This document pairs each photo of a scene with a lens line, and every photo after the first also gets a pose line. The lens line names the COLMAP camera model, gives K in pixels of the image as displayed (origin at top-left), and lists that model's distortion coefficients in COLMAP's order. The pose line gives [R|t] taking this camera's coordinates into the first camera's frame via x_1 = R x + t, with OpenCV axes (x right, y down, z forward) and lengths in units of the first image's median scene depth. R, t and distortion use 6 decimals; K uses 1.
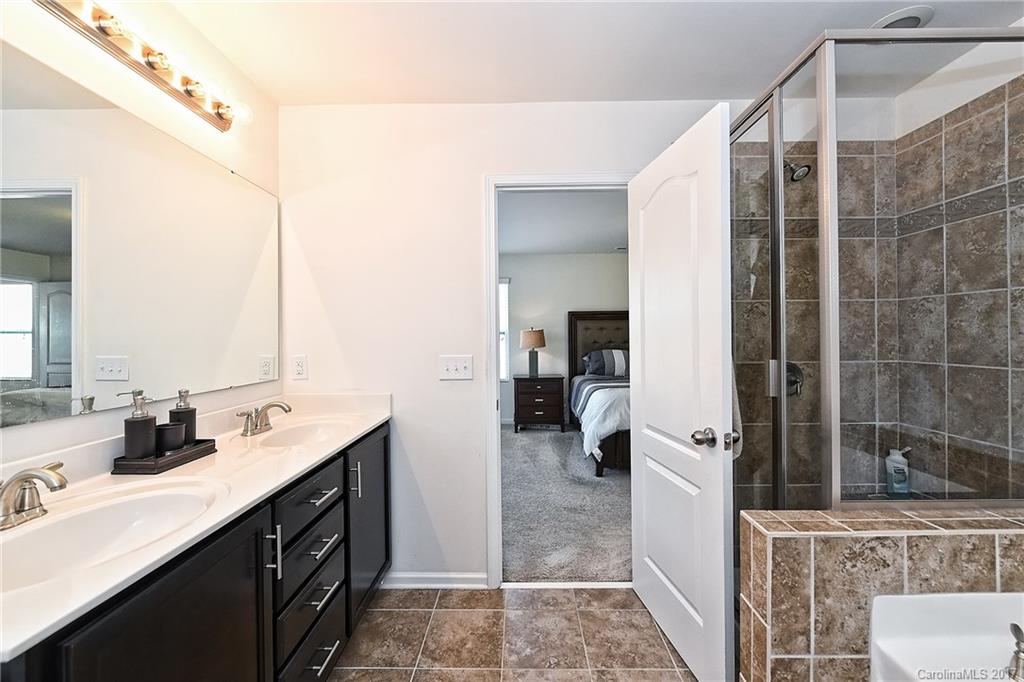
lens RADIAL K [[403.9, 0, 515.8], [0, 403.9, 334.0], [0, 0, 1]] dist [-0.001646, -0.000298]
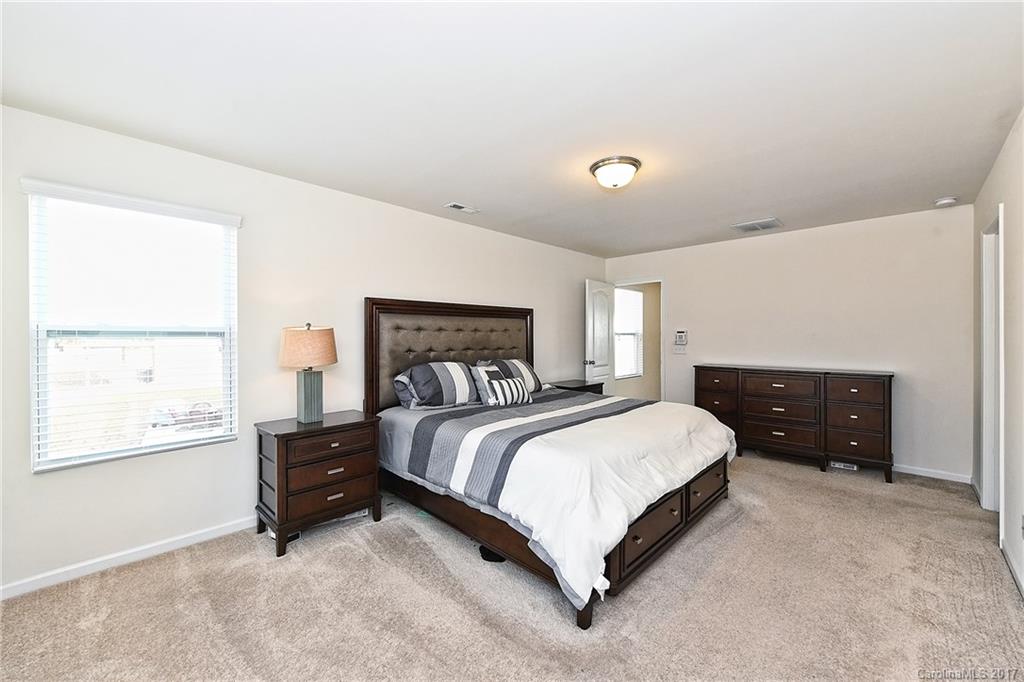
lens RADIAL K [[403.9, 0, 505.9], [0, 403.9, 335.0], [0, 0, 1]] dist [-0.001646, -0.000298]
pose [[0.694623, 0.007724, 0.719333, -0.149509], [-0.007160, 0.999967, -0.003824, -0.002197], [-0.719339, -0.002494, 0.694655, 0.492374]]
